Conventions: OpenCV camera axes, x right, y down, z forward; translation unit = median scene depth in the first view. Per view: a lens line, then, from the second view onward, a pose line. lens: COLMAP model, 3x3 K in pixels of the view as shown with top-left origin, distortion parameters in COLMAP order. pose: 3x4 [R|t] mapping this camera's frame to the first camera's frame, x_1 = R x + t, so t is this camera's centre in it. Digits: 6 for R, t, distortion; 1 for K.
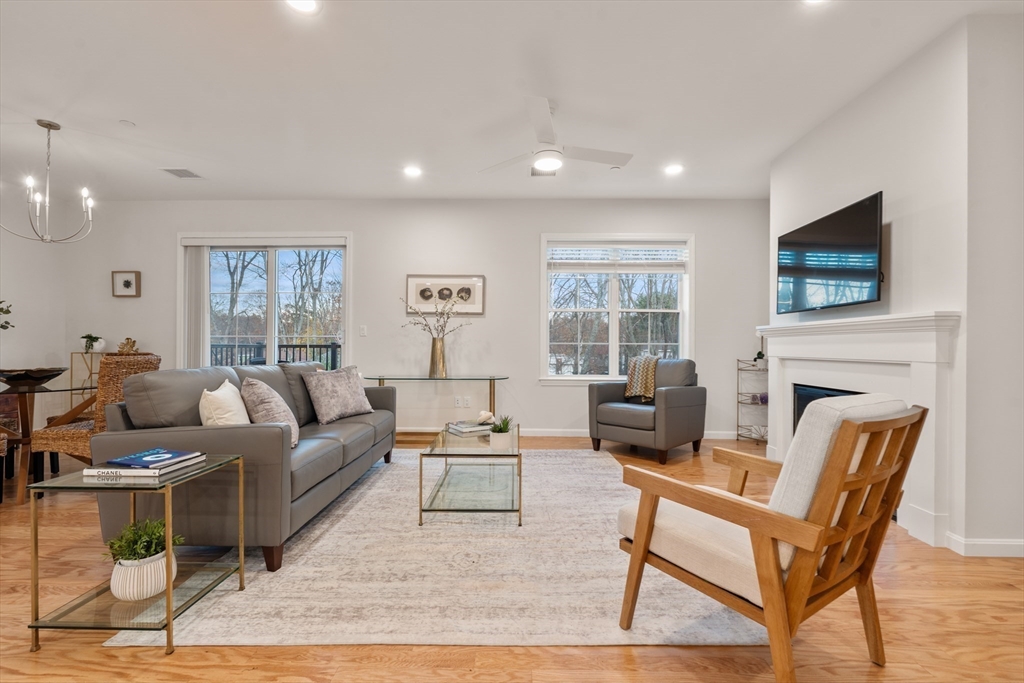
lens RADIAL K [[456.3, 0, 512.0], [0, 456.3, 341.5], [0, 0, 1]] dist [-0.003233, -0.000452]
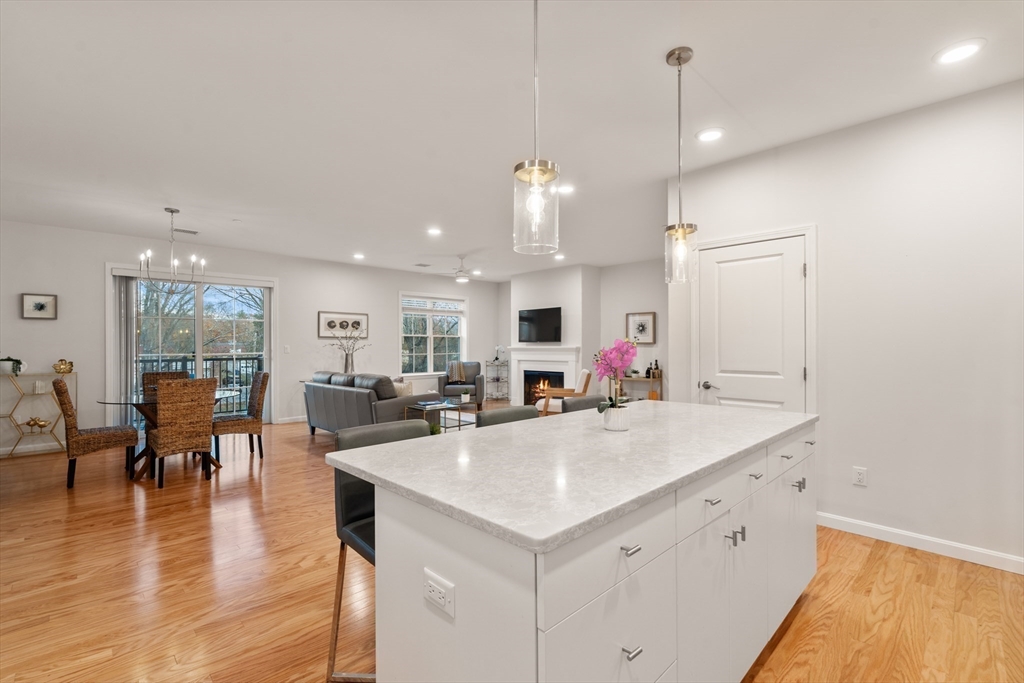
lens RADIAL K [[453.7, 0, 512.0], [0, 453.7, 341.5], [0, 0, 1]] dist [-0.000032, 0.000029]
pose [[0.695779, -0.001889, 0.718254, -0.854952], [0.000743, 0.999998, 0.001910, -0.050214], [-0.718256, -0.000796, 0.695779, -0.477386]]
